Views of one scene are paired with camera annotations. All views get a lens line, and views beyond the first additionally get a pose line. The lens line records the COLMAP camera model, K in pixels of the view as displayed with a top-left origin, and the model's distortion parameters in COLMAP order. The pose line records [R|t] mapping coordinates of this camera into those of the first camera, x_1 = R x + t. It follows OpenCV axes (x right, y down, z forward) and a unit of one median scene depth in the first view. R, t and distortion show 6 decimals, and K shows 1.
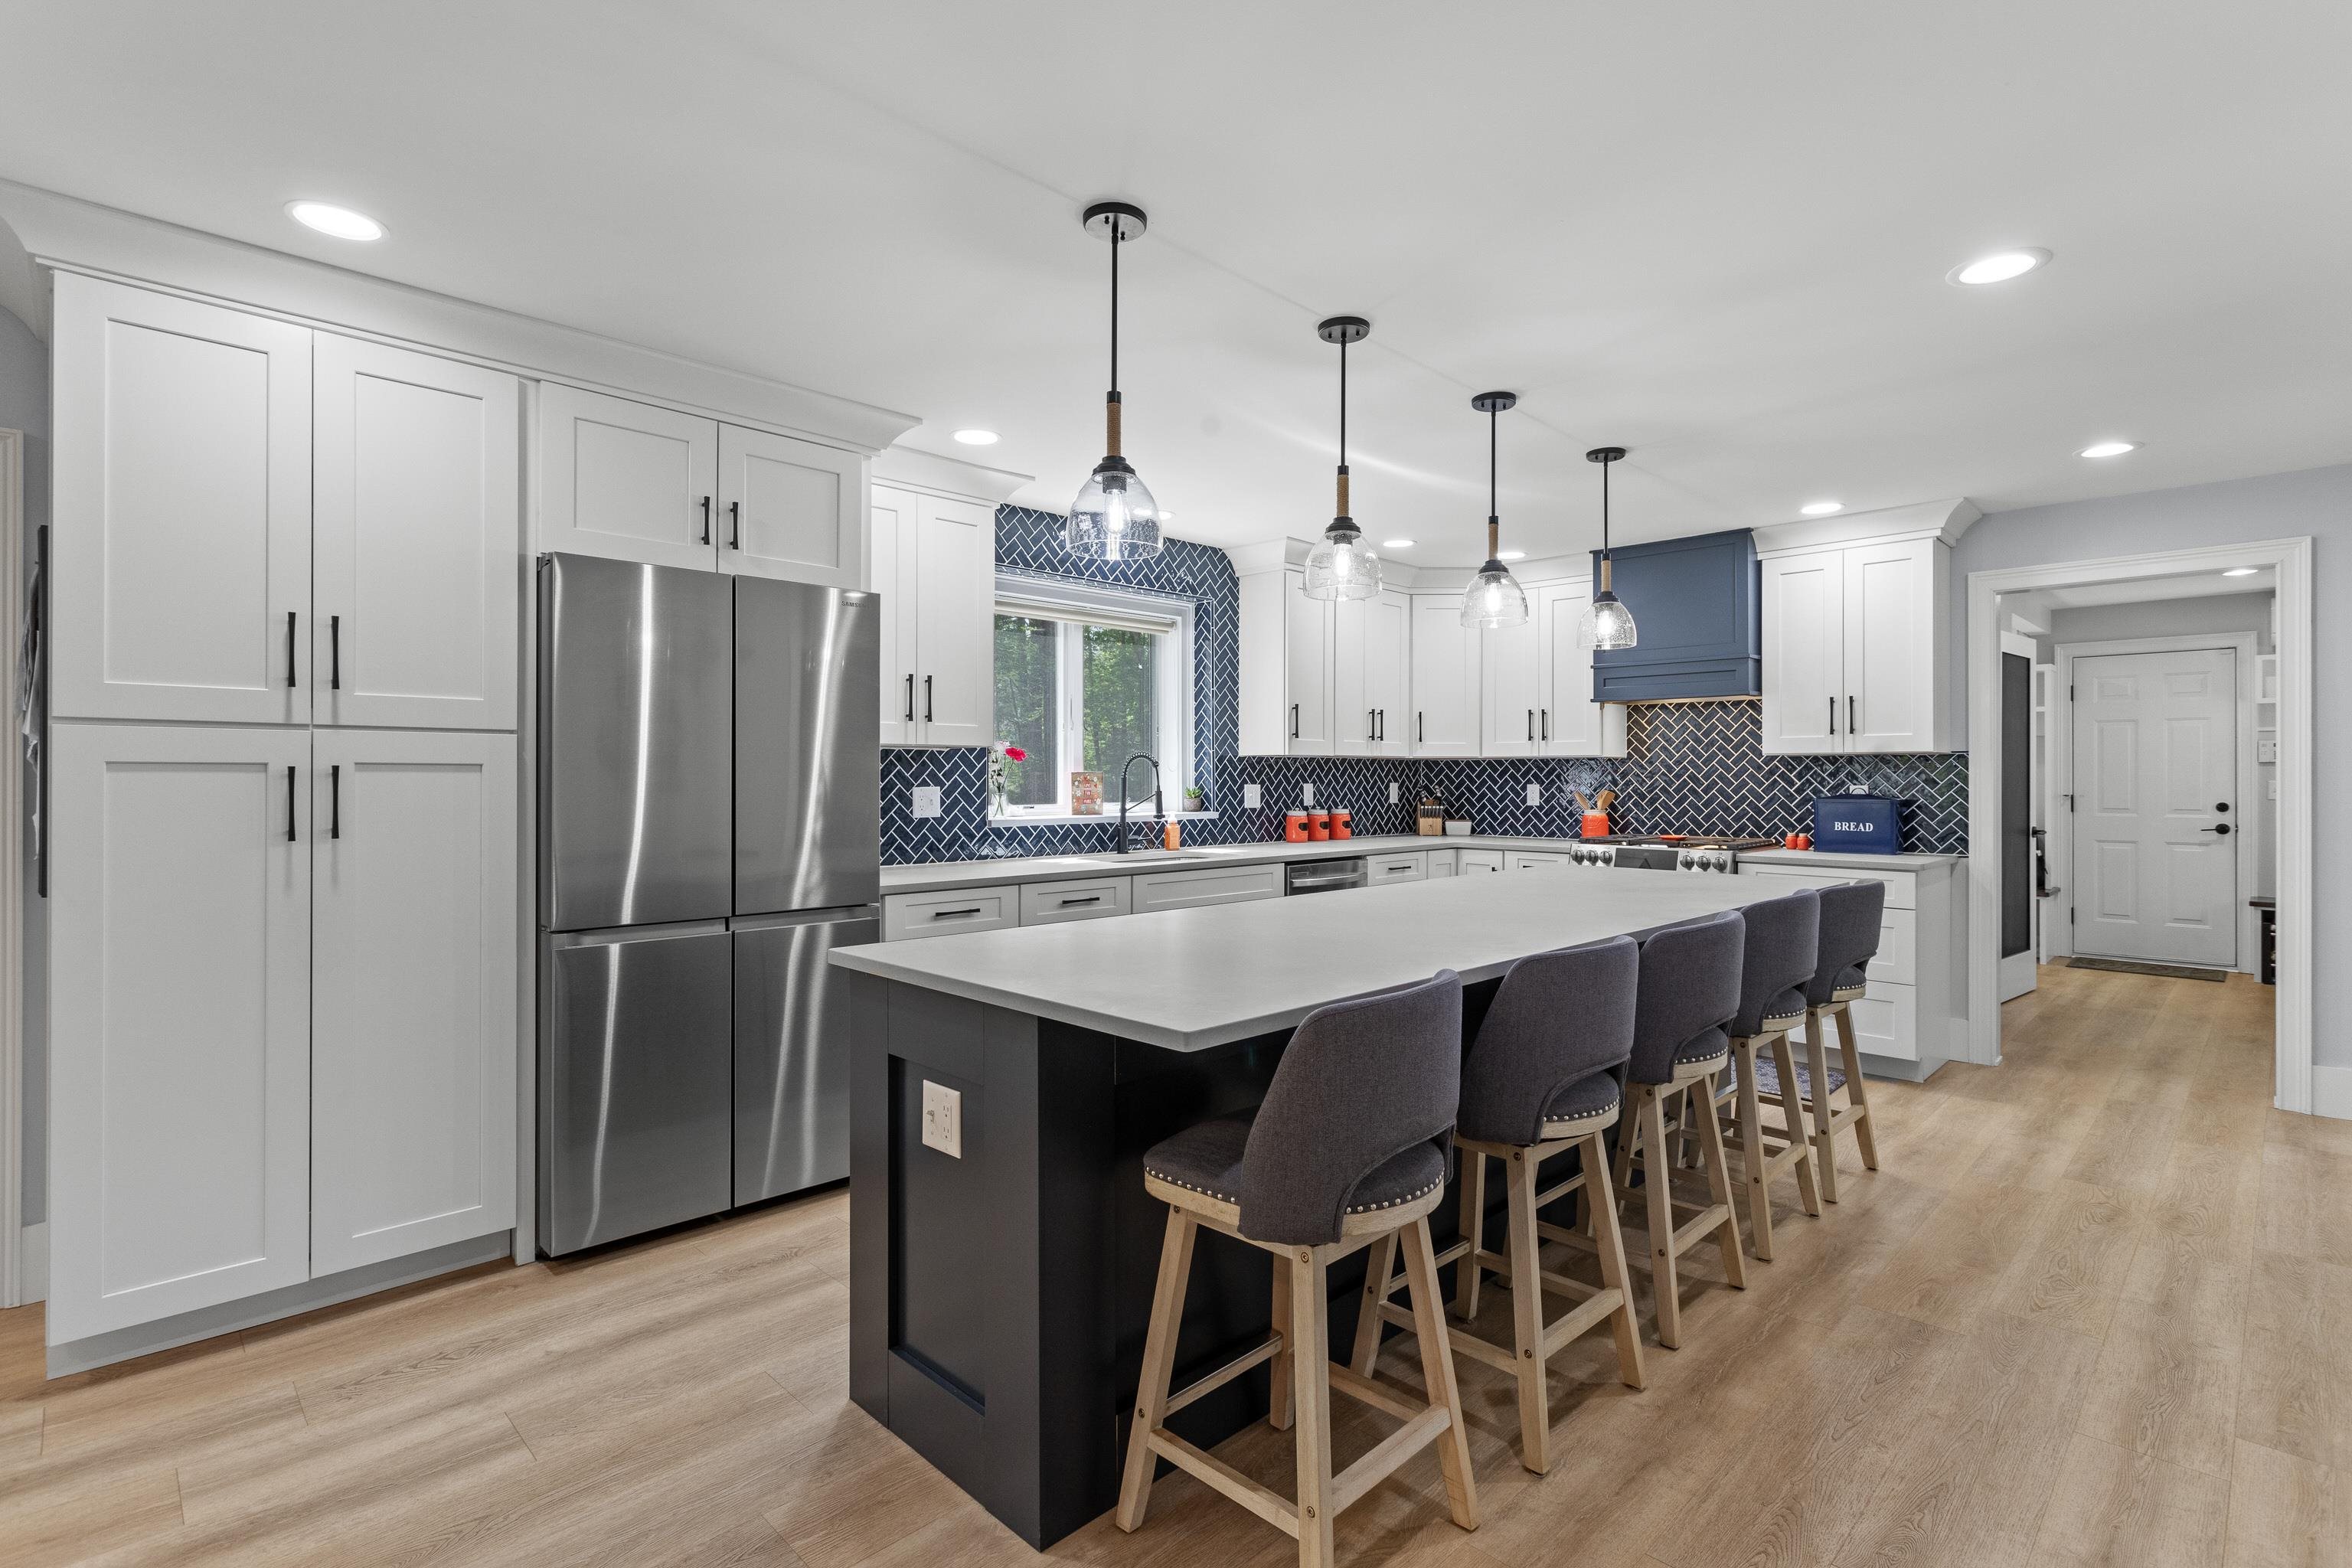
lens RADIAL K [[1109.3, 0, 1185.8], [0, 1109.3, 771.0], [0, 0, 1]] dist [-0.001661, 0.001834]
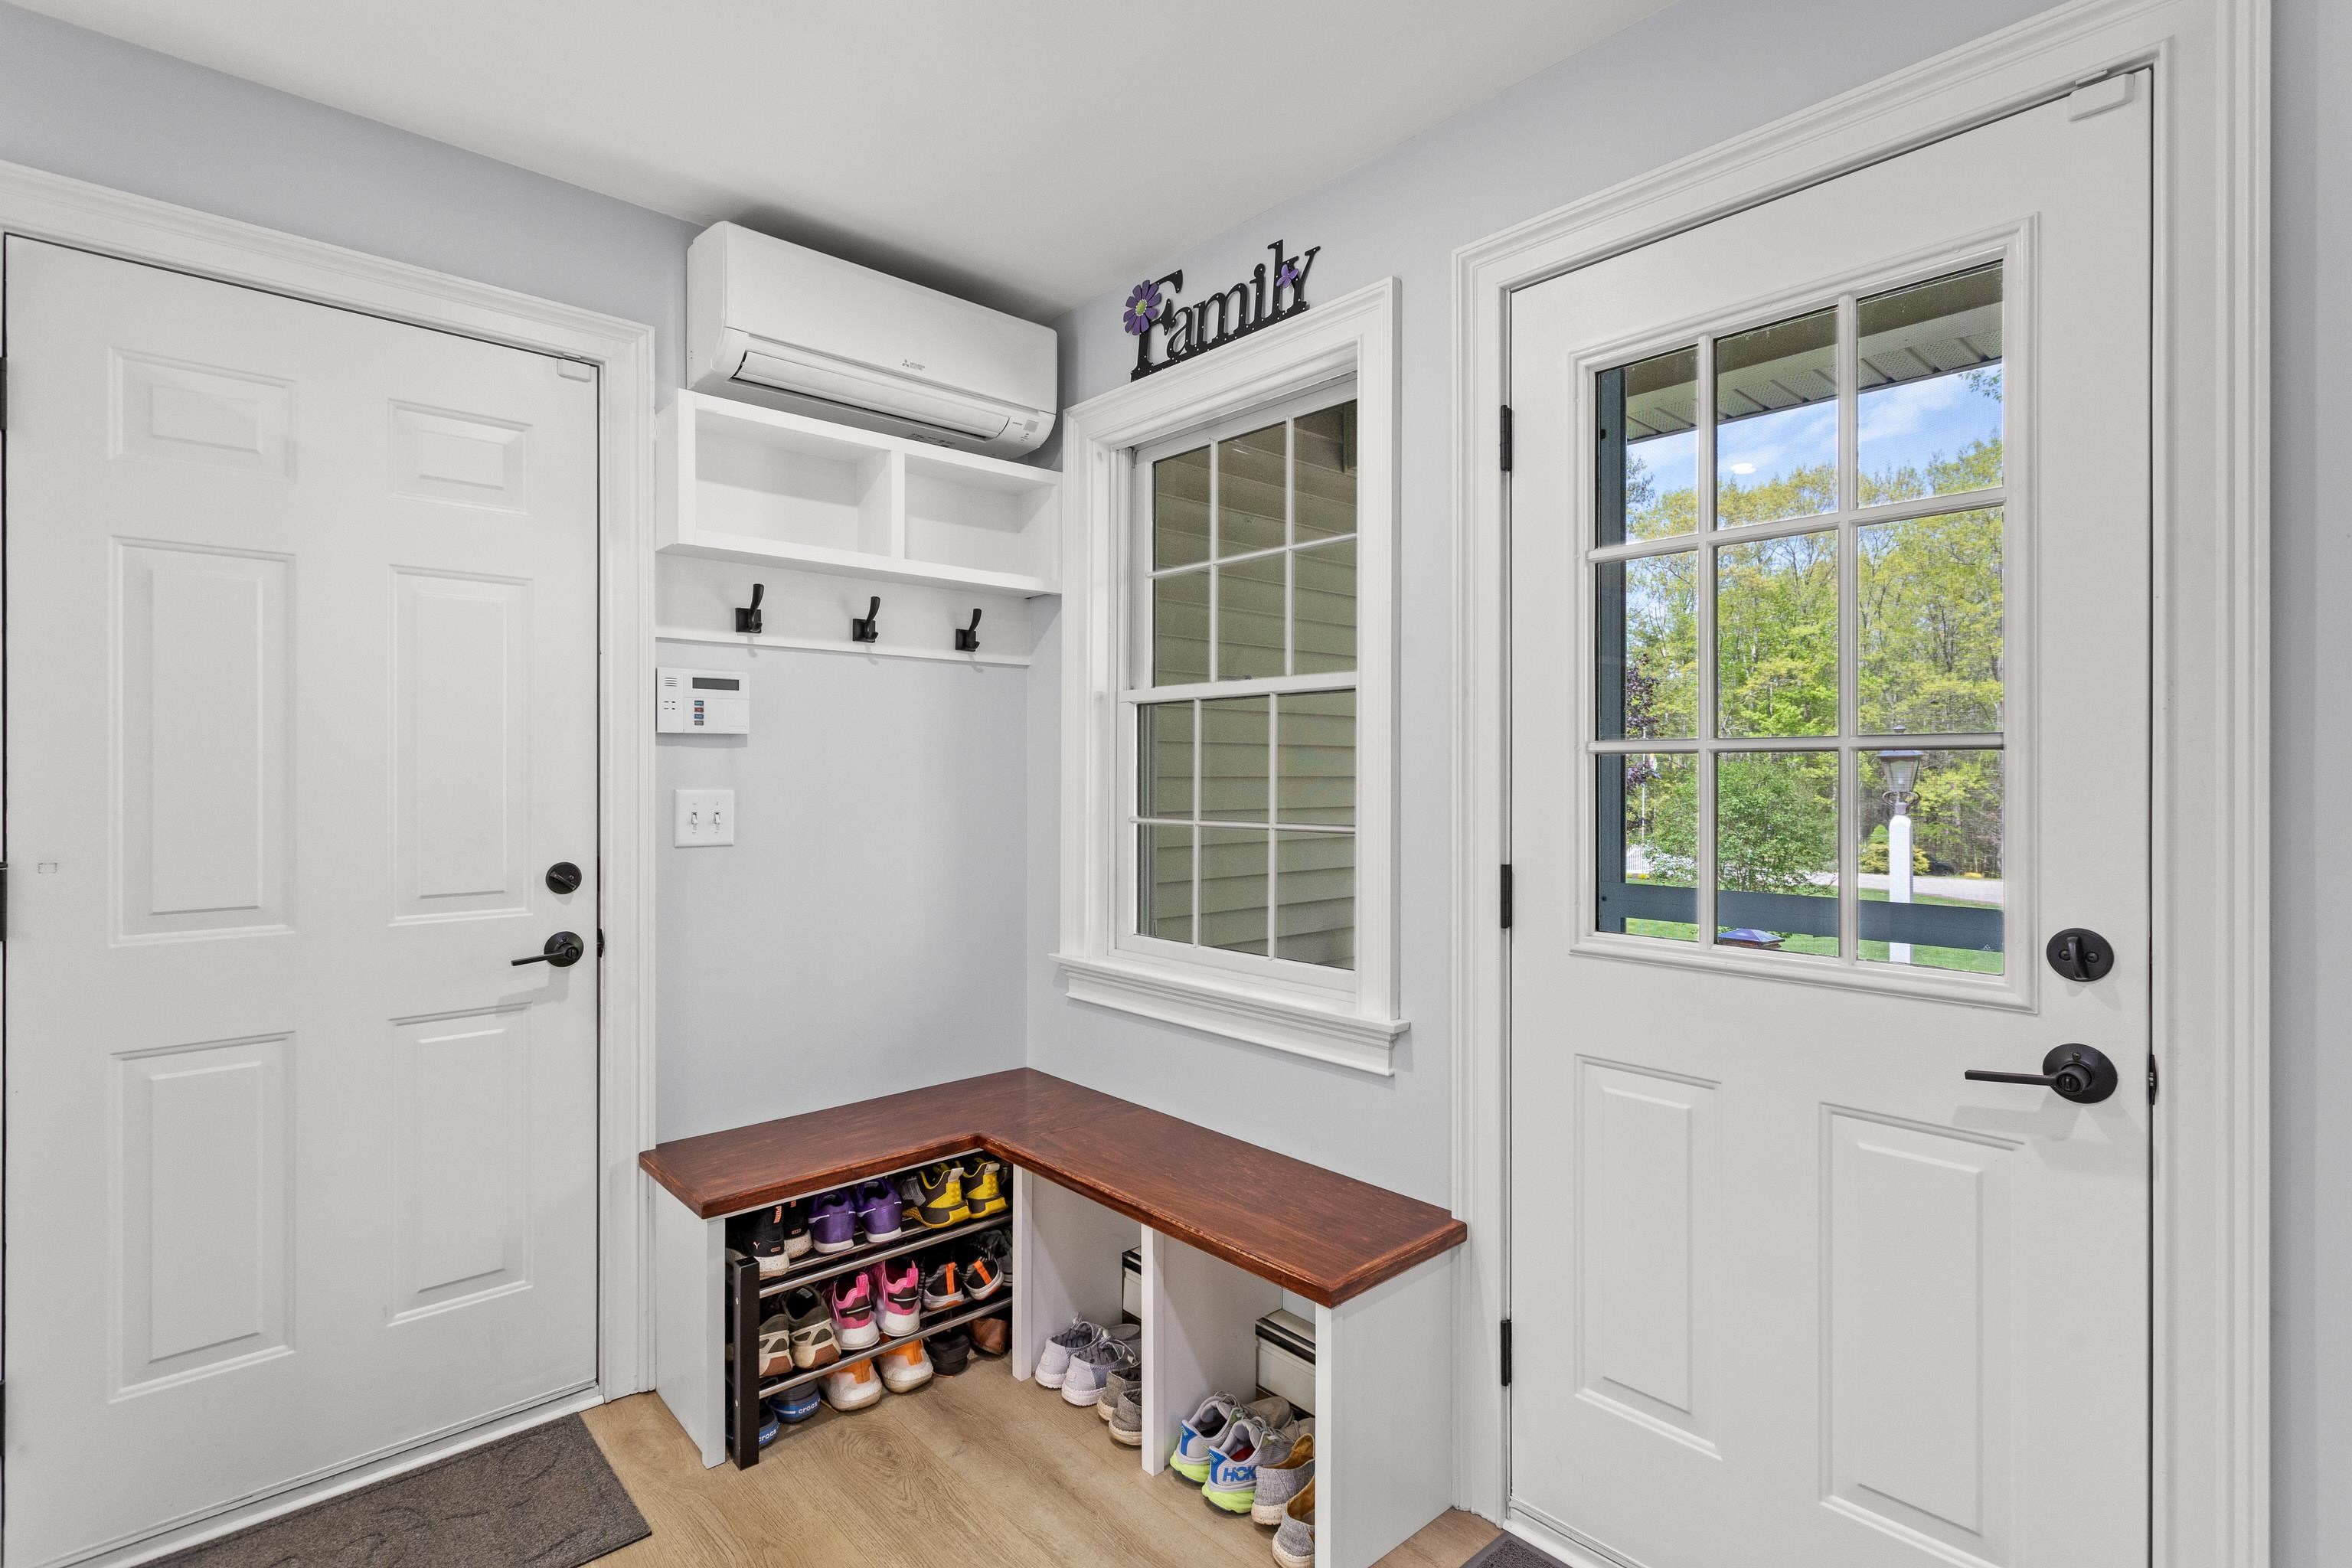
lens RADIAL K [[1109.3, 0, 1188.7], [0, 1109.3, 771.7], [0, 0, 1]] dist [-0.001661, 0.001834]
pose [[0.042986, 0.000369, 0.999076, 0.846605], [-0.004825, 0.999988, -0.000162, 0.003614], [-0.999064, -0.004814, 0.042987, 1.082968]]
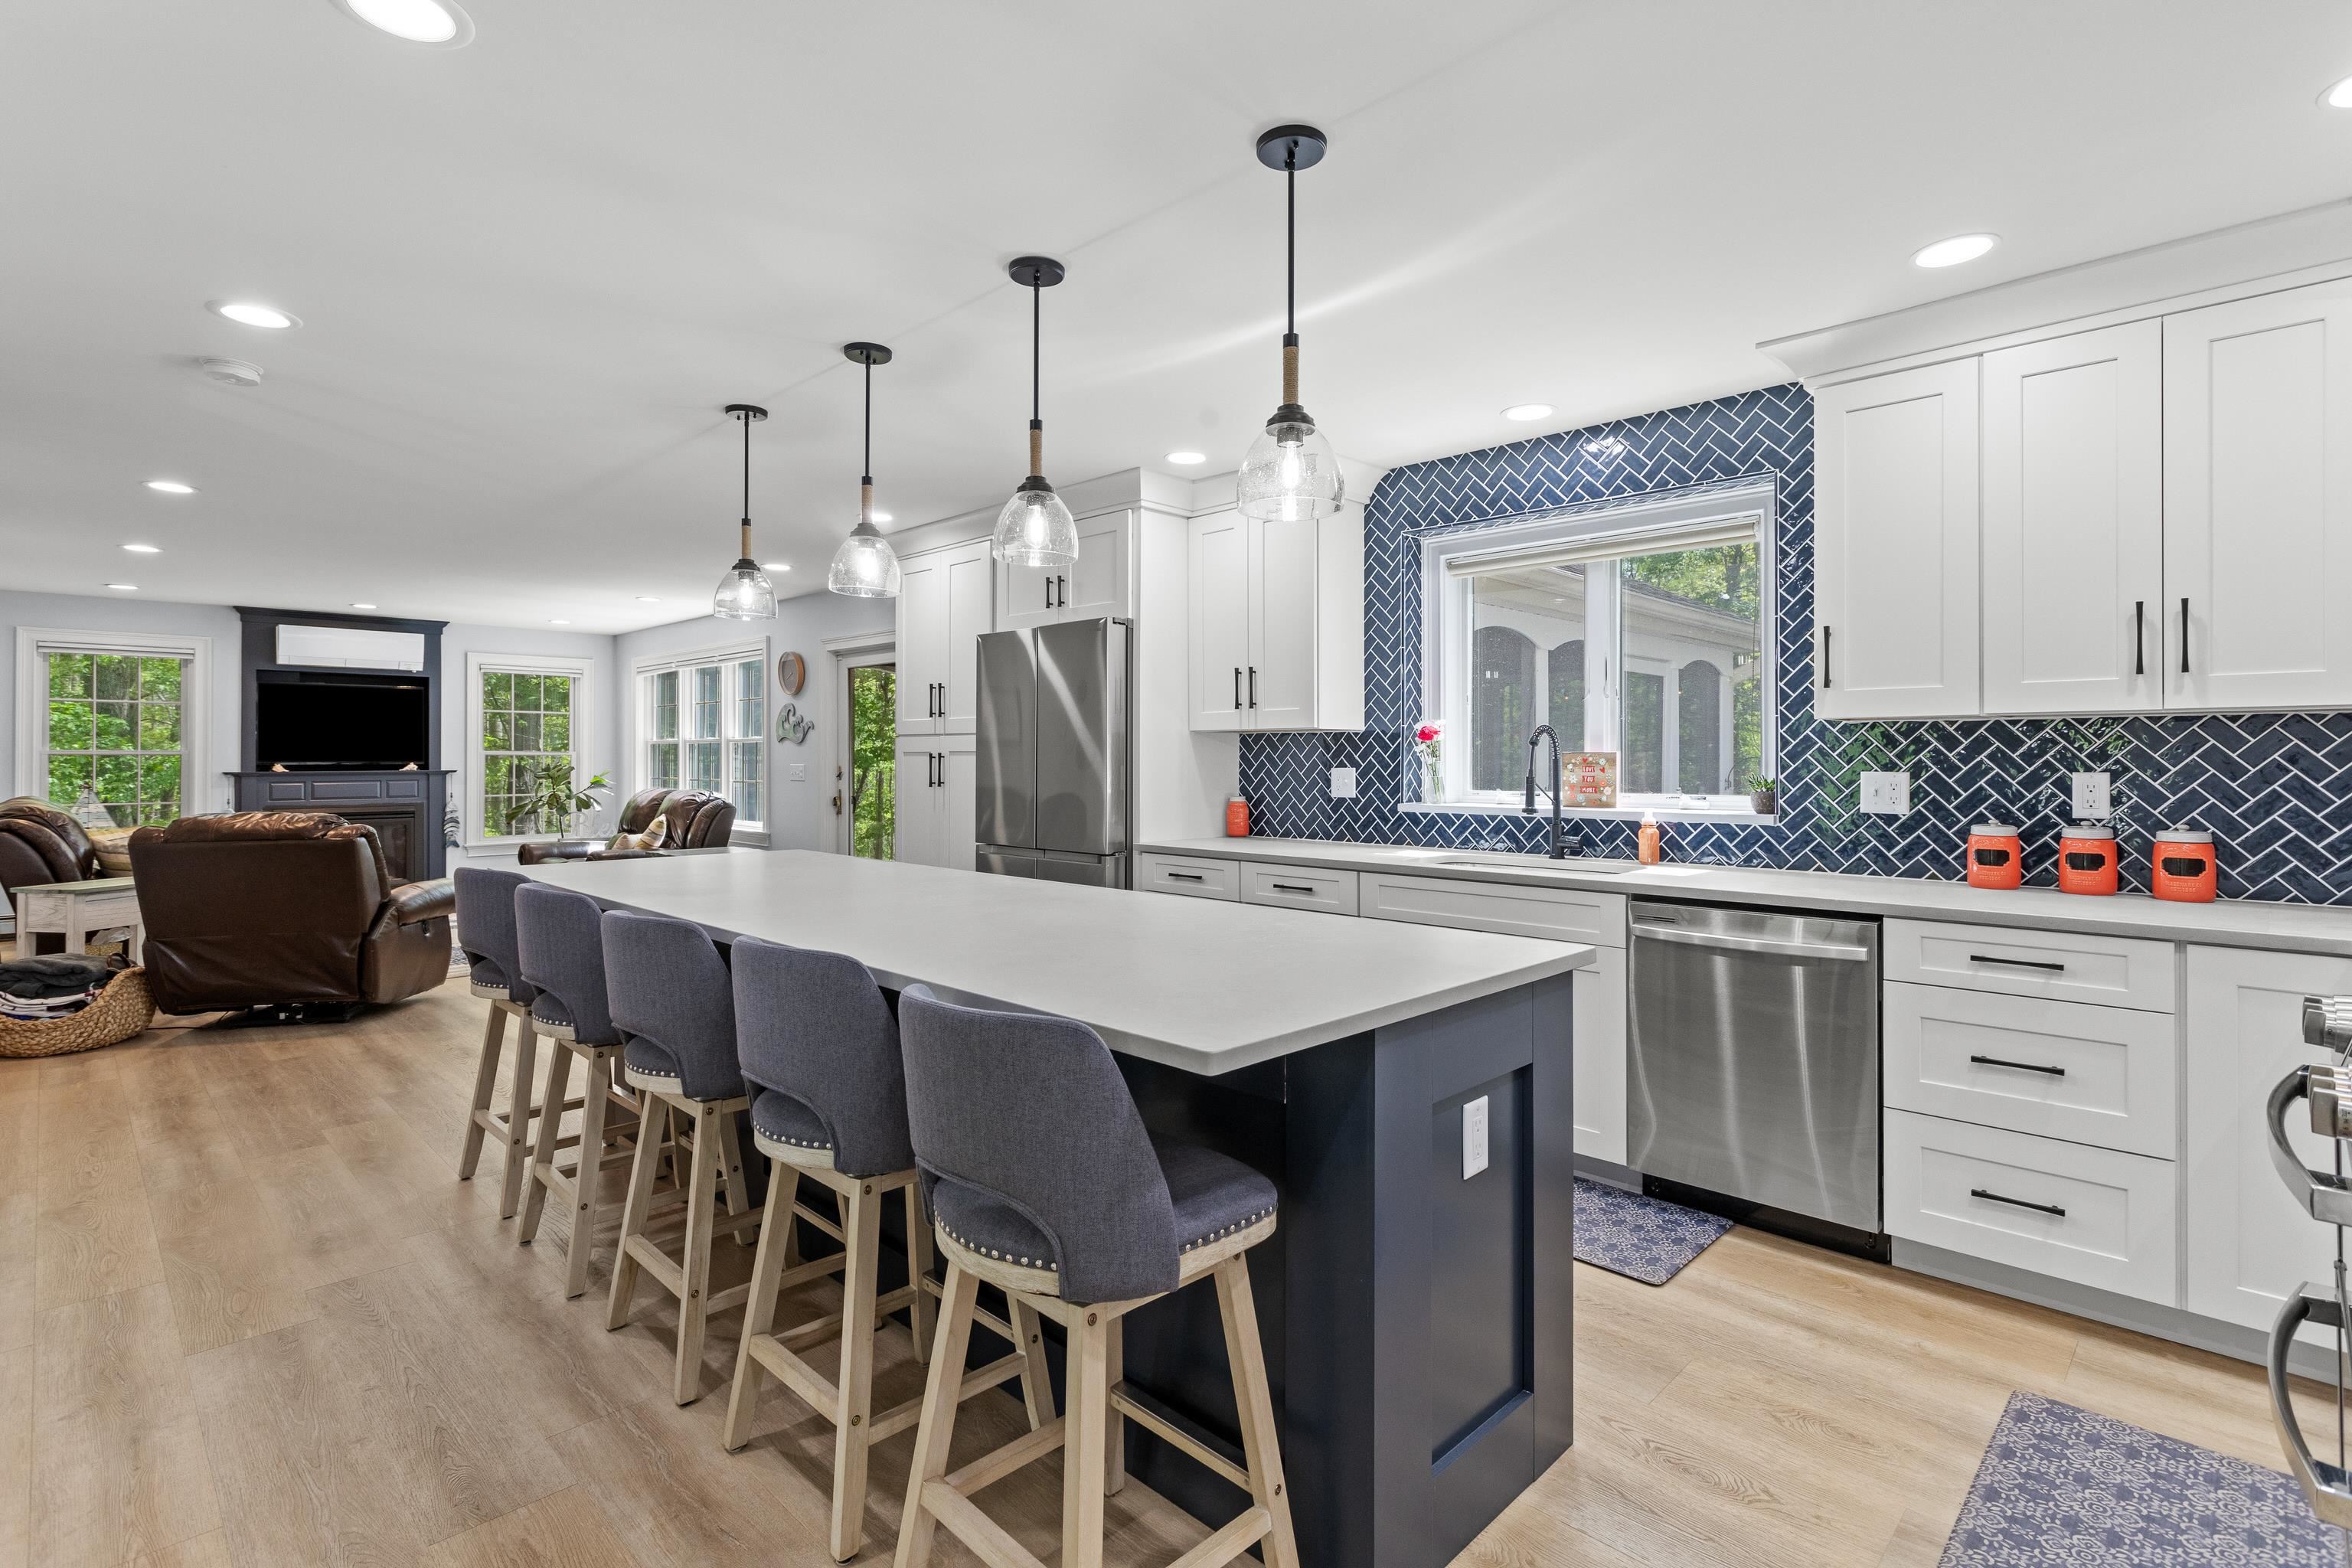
lens RADIAL K [[1109.3, 0, 1183.2], [0, 1109.3, 753.9], [0, 0, 1]] dist [-0.001661, 0.001834]
pose [[0.010577, -0.004805, -0.999933, 0.658680], [0.004916, 0.999977, -0.004753, 0.004379], [0.999932, -0.004866, 0.010601, 0.685954]]
